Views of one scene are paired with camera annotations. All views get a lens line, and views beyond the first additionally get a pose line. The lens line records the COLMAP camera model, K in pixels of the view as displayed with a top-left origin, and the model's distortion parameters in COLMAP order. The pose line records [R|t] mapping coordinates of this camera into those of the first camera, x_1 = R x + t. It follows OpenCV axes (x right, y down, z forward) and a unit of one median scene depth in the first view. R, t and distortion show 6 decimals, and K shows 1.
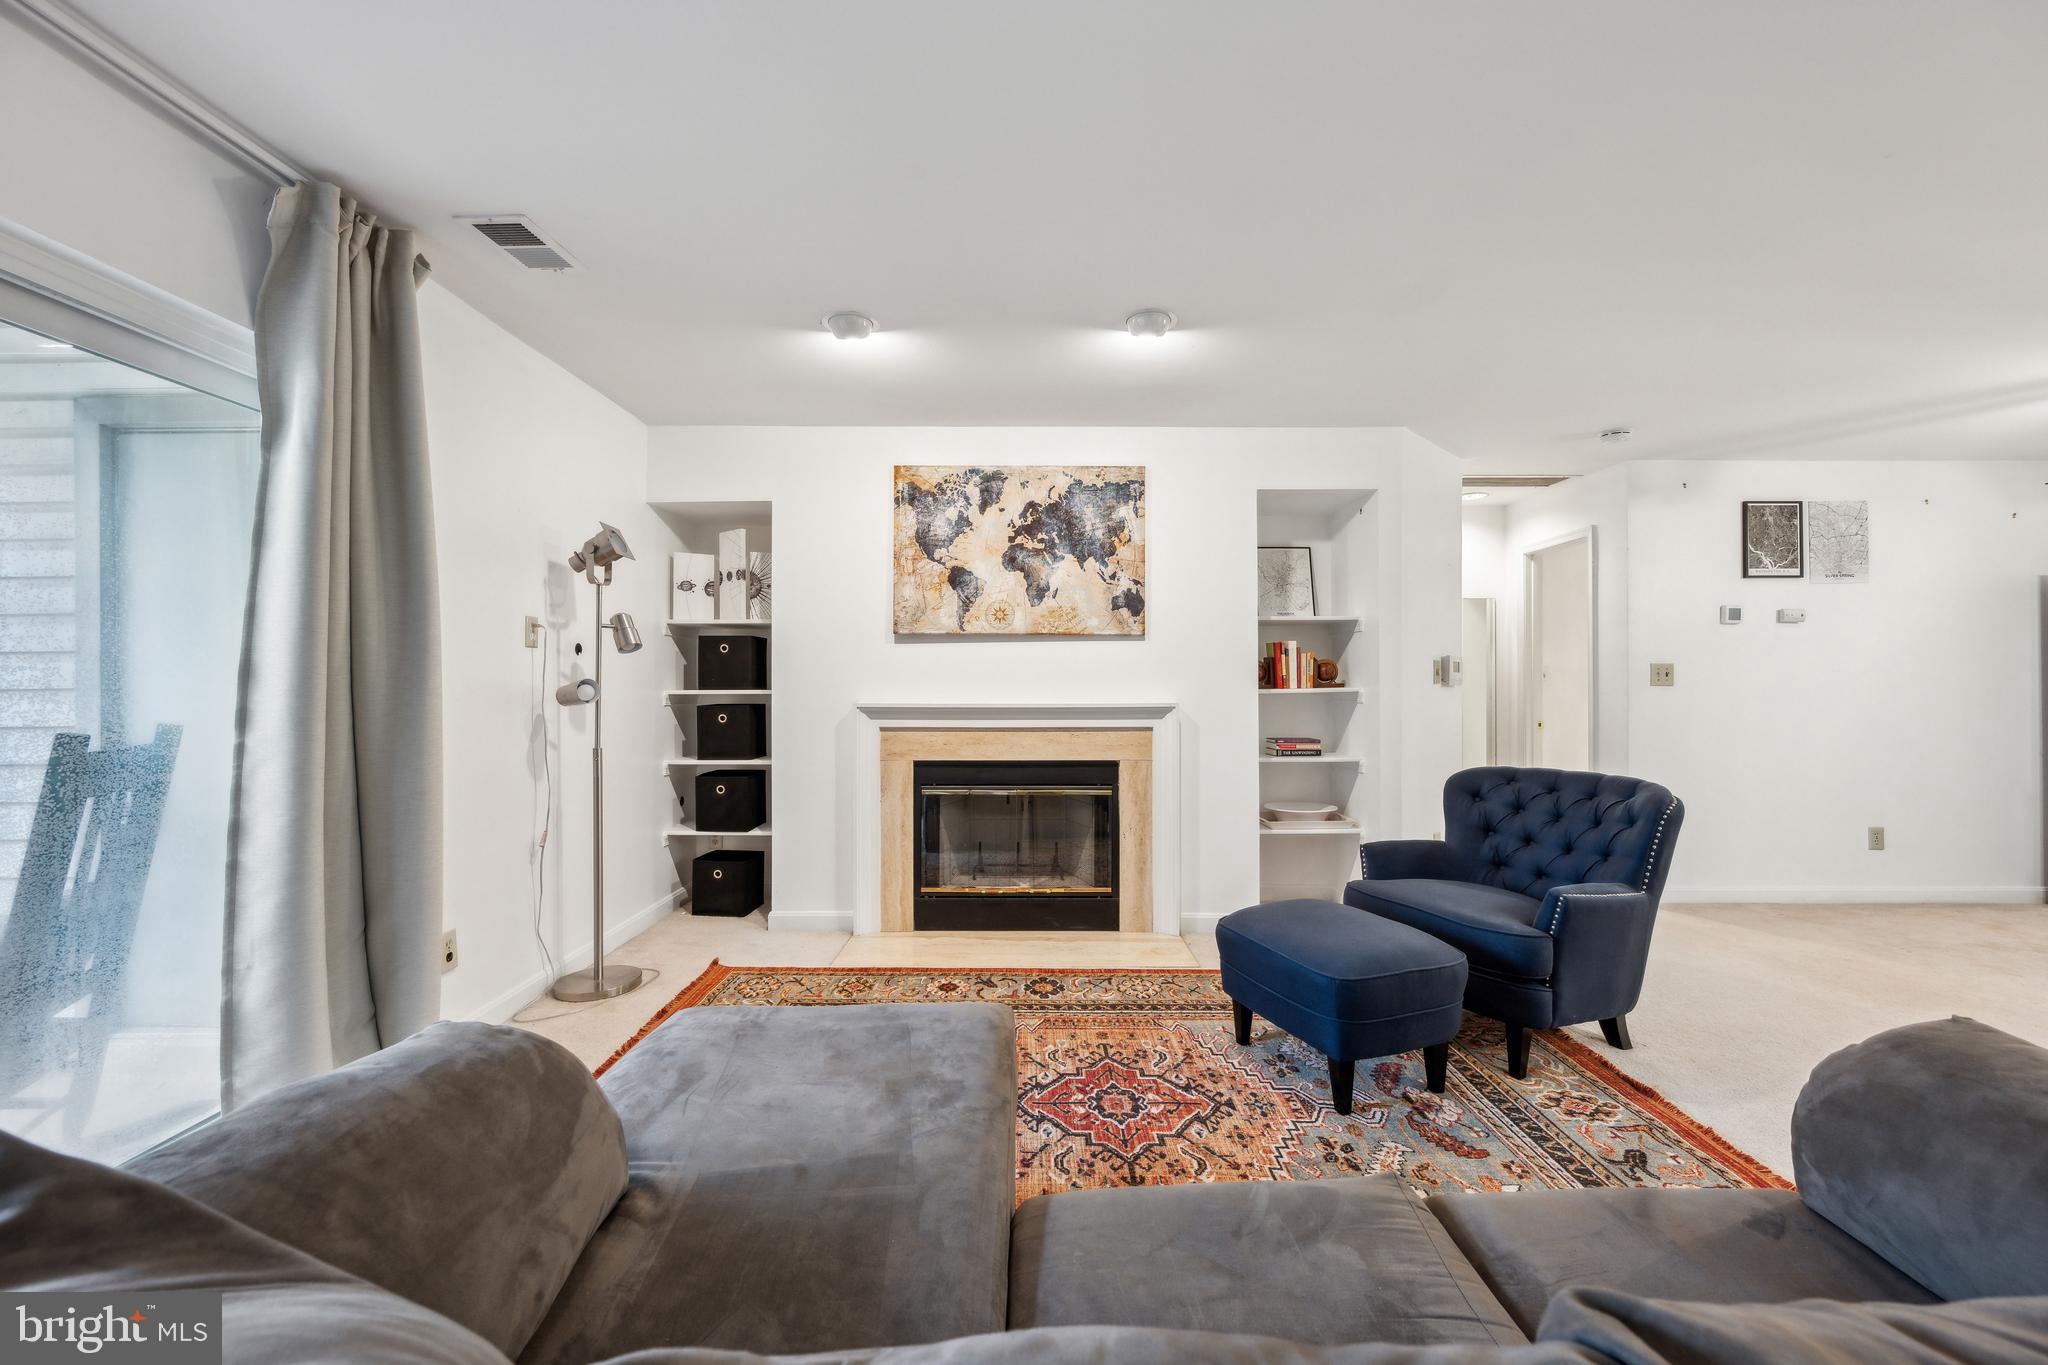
lens RADIAL K [[810.6, 0, 1024.3], [0, 810.6, 686.2], [0, 0, 1]] dist [-0.000192, -0.000040]
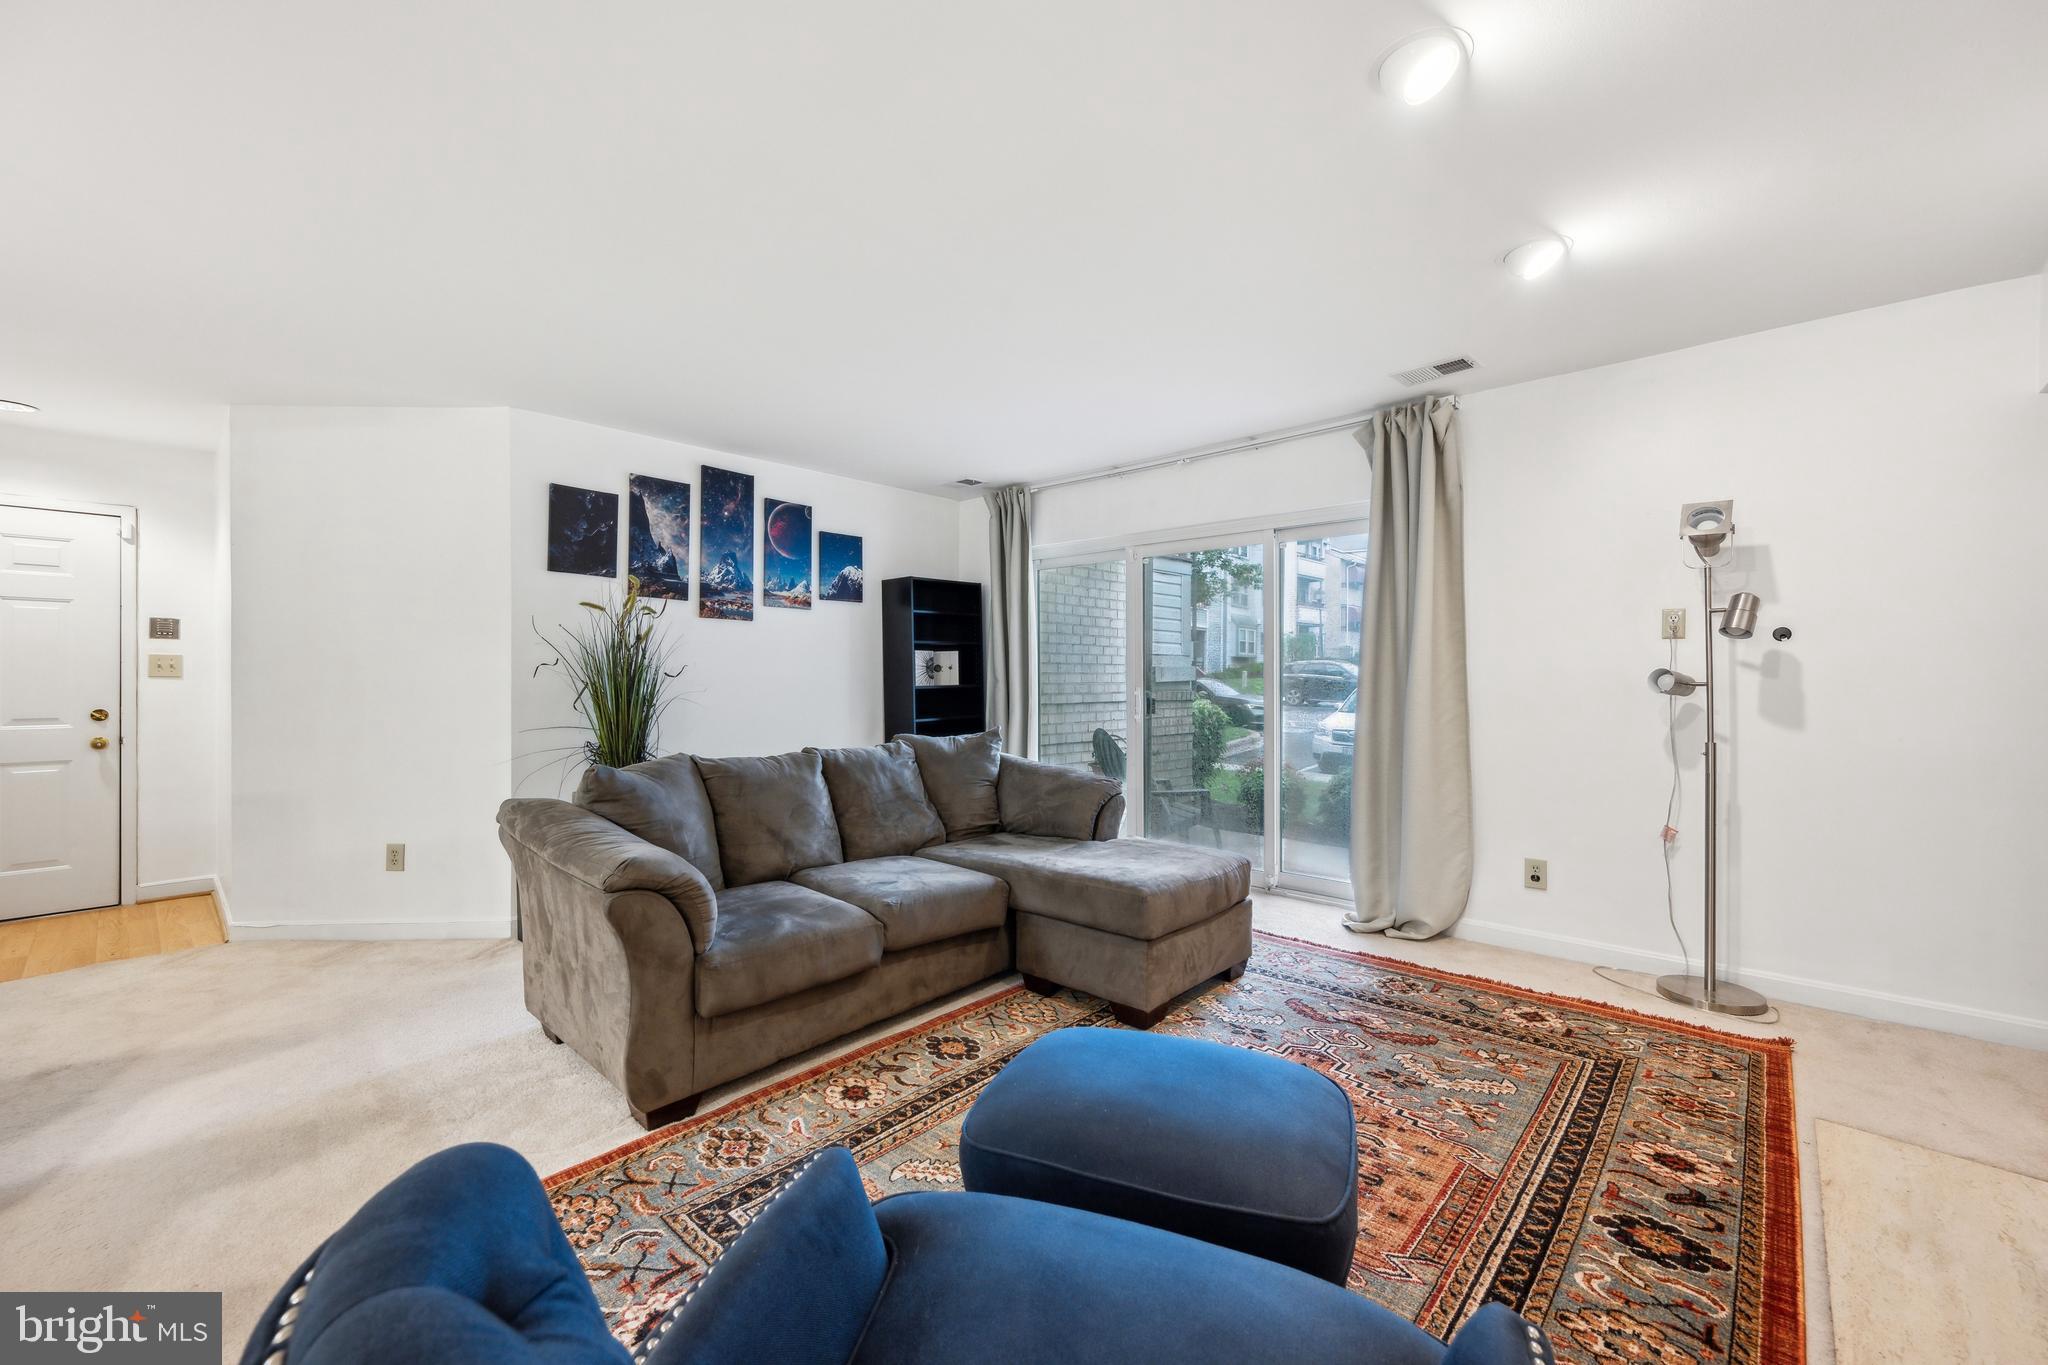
lens RADIAL K [[810.6, 0, 1027.5], [0, 810.6, 679.5], [0, 0, 1]] dist [-0.000192, -0.000040]
pose [[-0.671038, 0.003421, -0.741415, 0.563570], [-0.001314, 0.999982, 0.005803, -0.000982], [0.741422, 0.004868, -0.671022, 0.847491]]
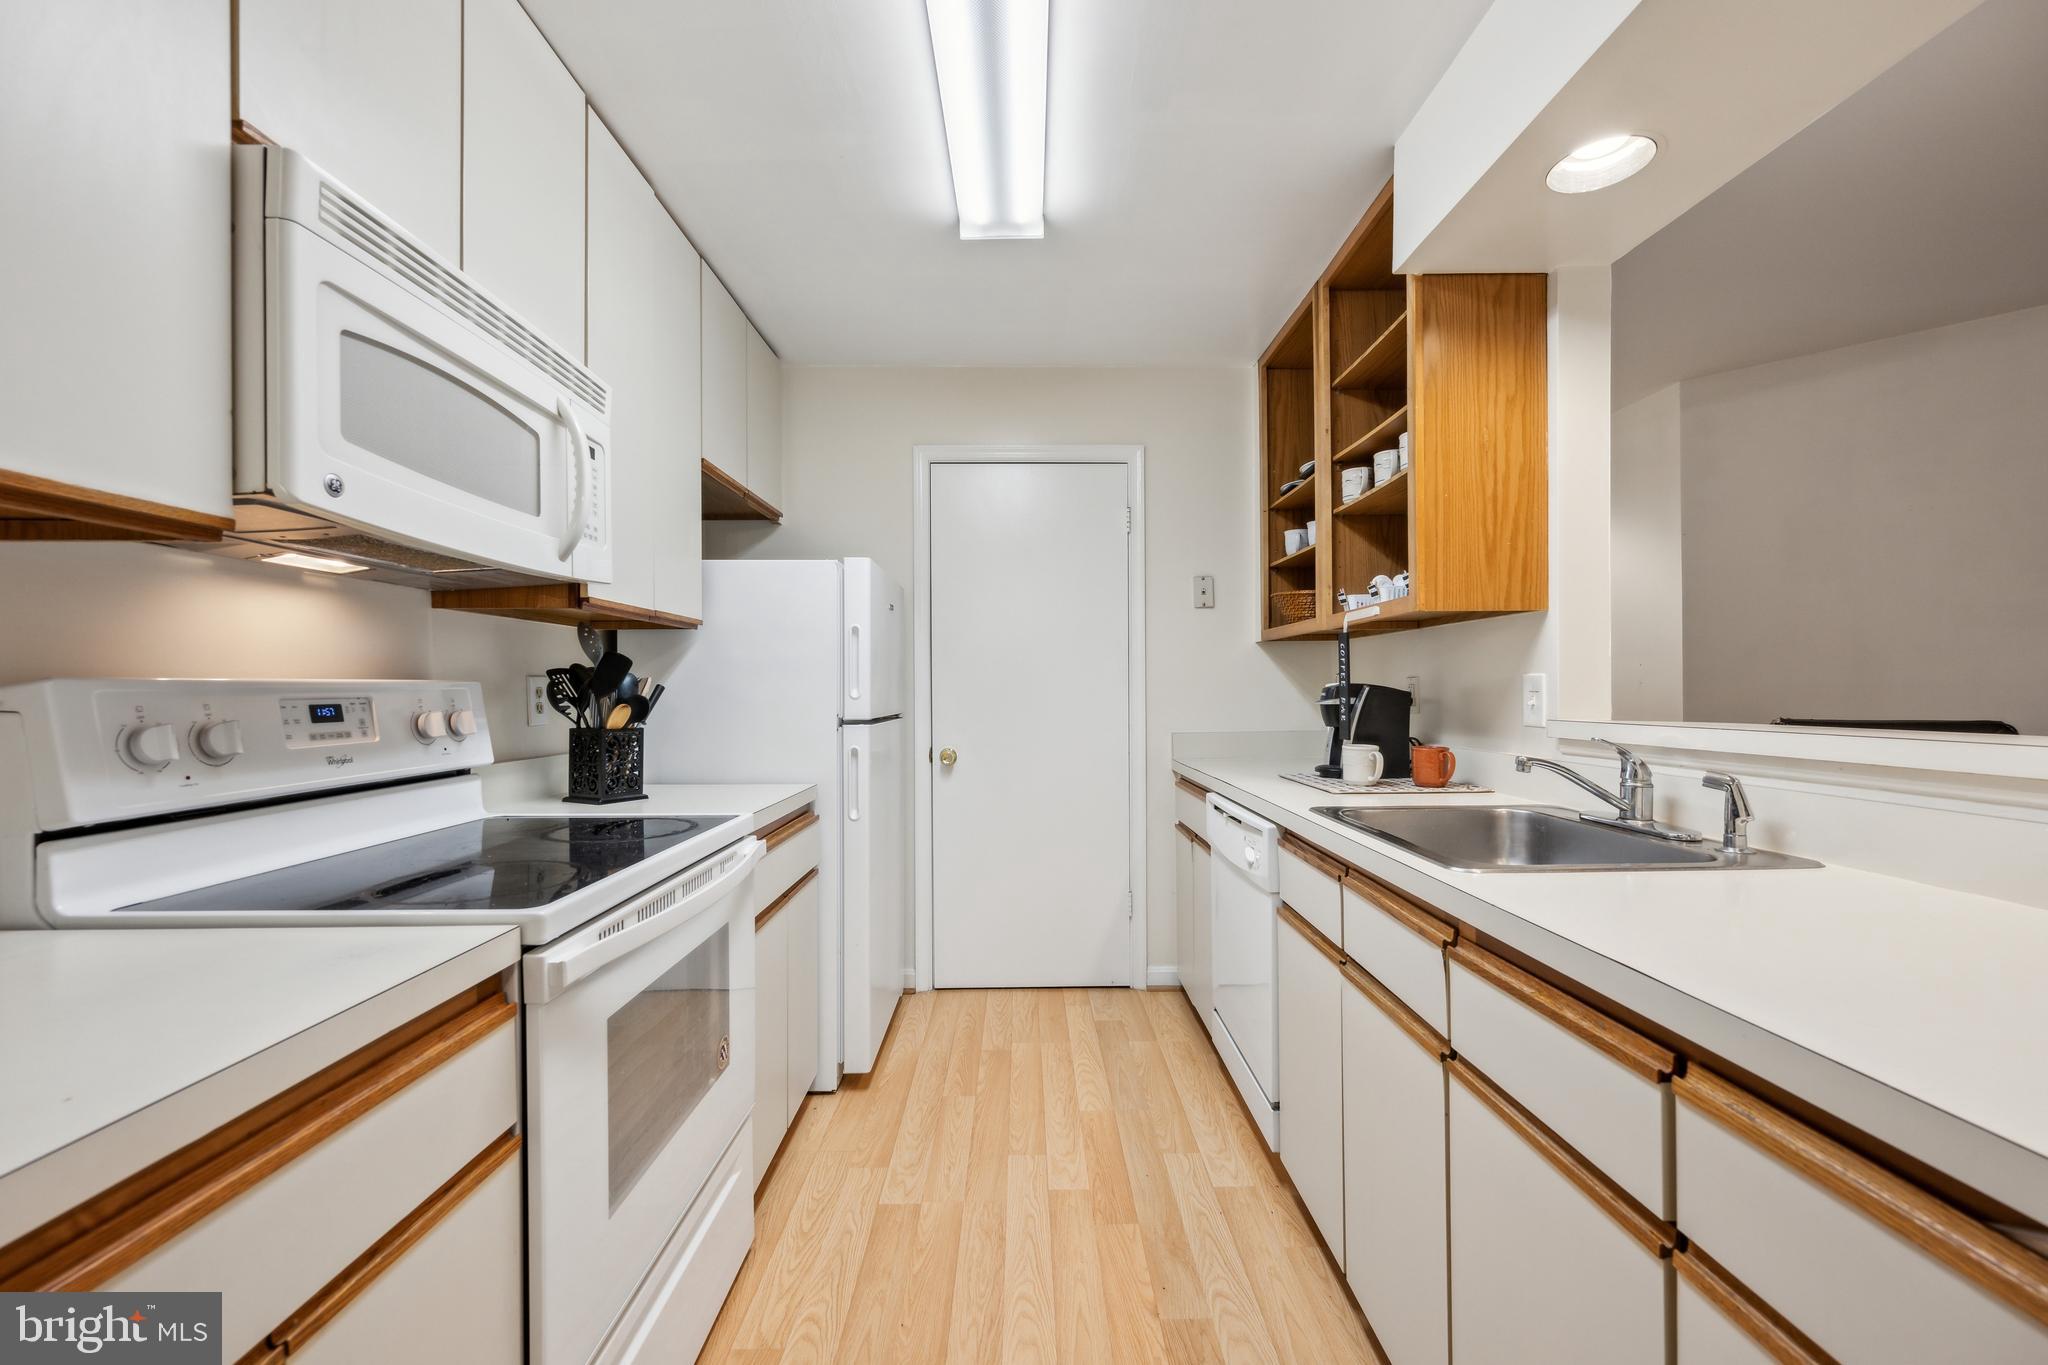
lens RADIAL K [[810.6, 0, 1022.6], [0, 810.6, 689.5], [0, 0, 1]] dist [-0.000192, -0.000040]
pose [[-0.999860, 0.006345, -0.015489, 1.197143], [0.006260, 0.999965, 0.005496, 0.002789], [0.015524, 0.005399, -0.999865, 0.366994]]
